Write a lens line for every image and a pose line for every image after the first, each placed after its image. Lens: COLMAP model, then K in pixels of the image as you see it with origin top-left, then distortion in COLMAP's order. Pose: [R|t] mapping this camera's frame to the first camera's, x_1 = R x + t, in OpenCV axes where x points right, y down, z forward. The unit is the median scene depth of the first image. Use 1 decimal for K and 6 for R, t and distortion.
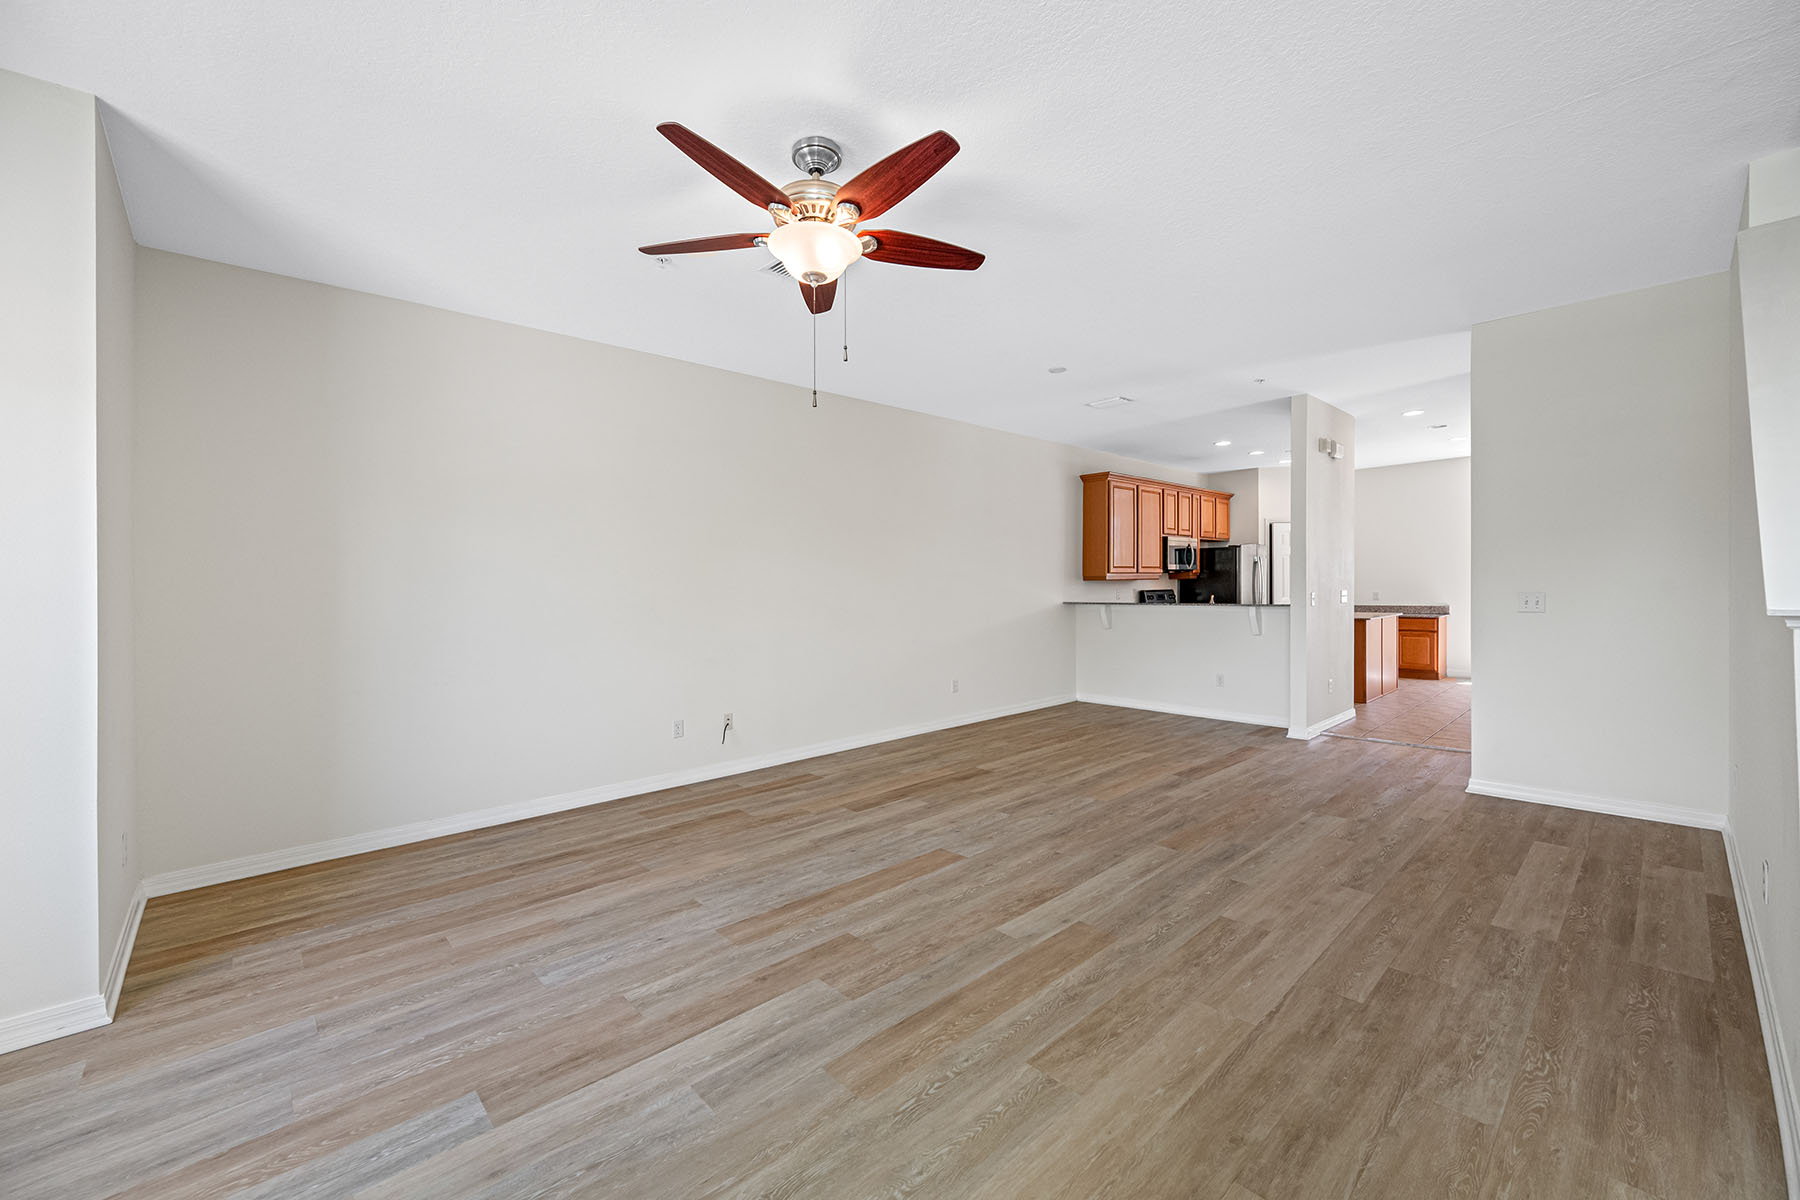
lens RADIAL K [[713.7, 0, 900.0], [0, 713.7, 600.0], [0, 0, 1]] dist [0.001832, 0.000130]
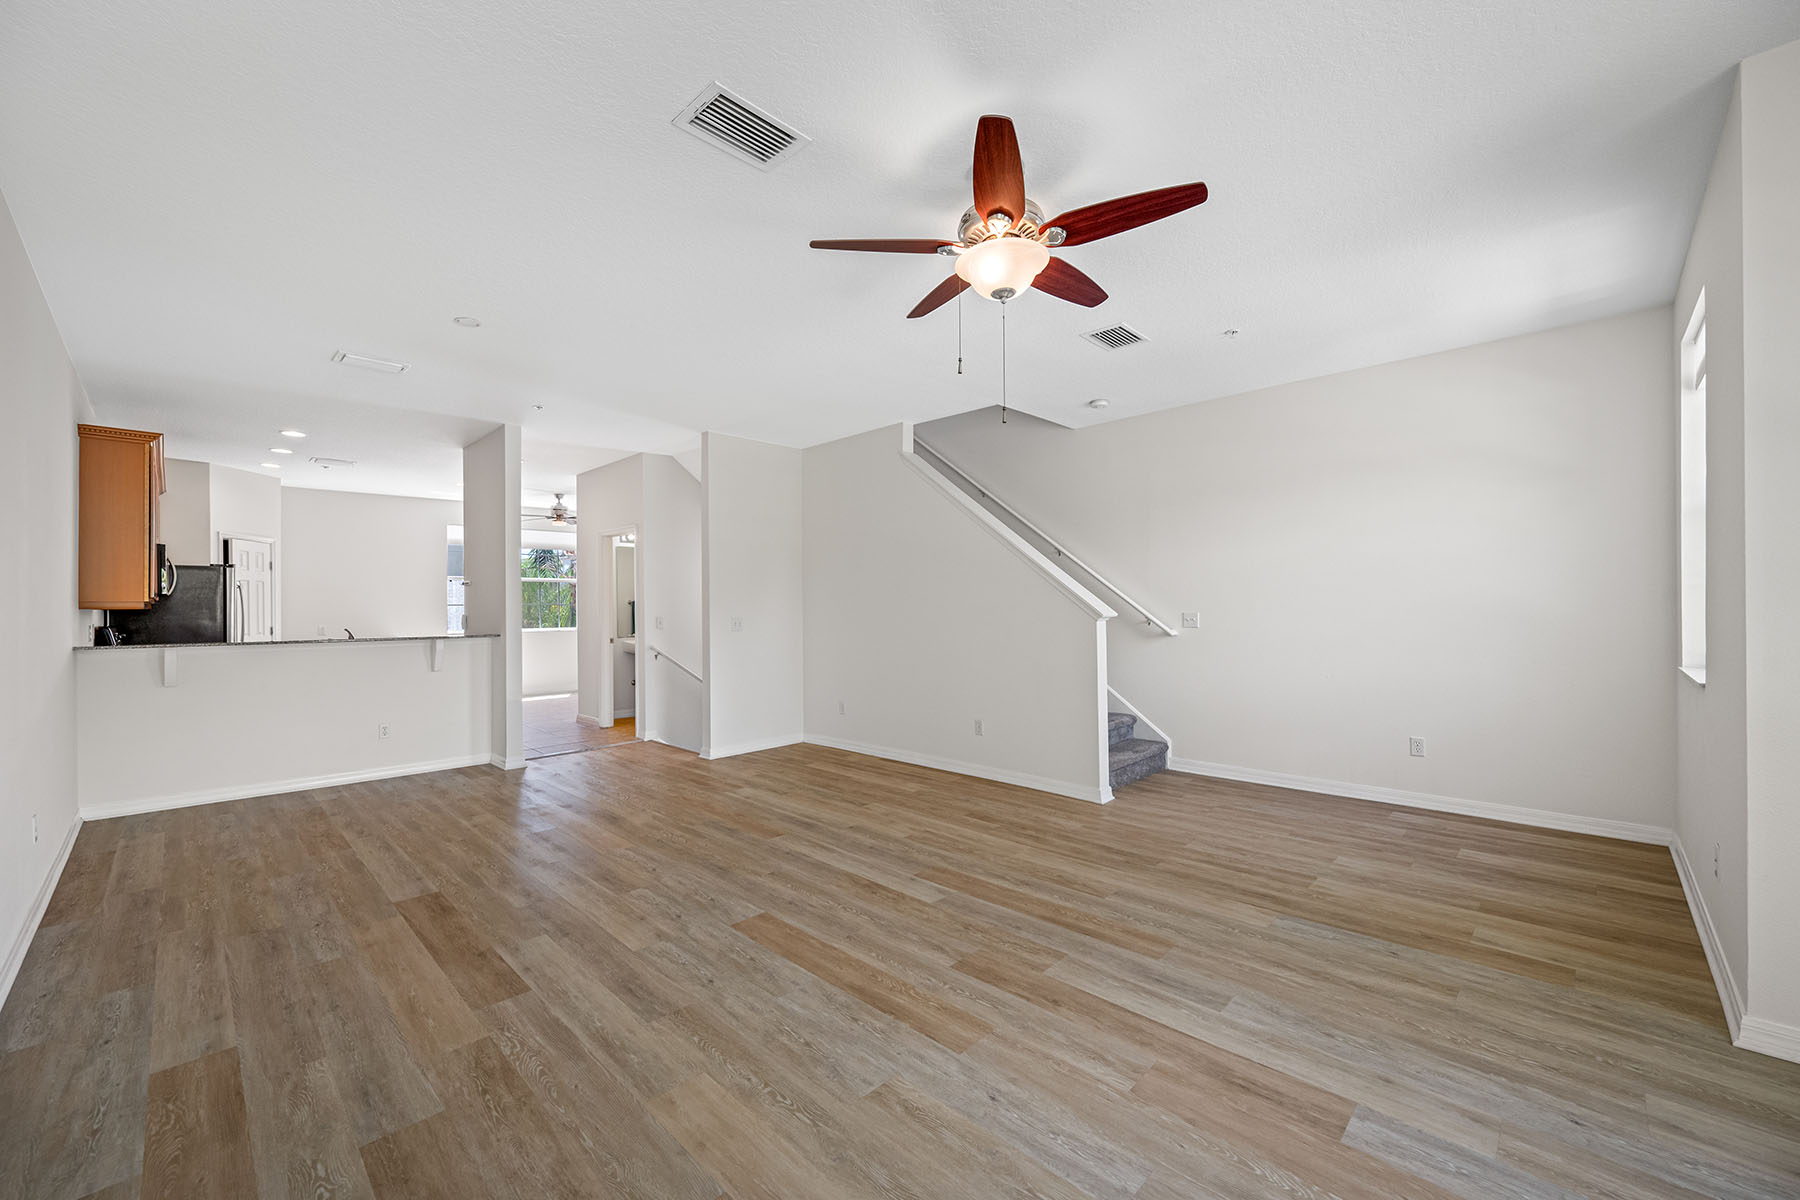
lens RADIAL K [[713.7, 0, 900.0], [0, 713.7, 600.0], [0, 0, 1]] dist [0.001832, 0.000130]
pose [[-0.051079, 0.026092, 0.998354, -1.076235], [0.029814, 0.999253, -0.024590, -0.003777], [-0.998249, 0.028509, -0.051819, 1.141753]]
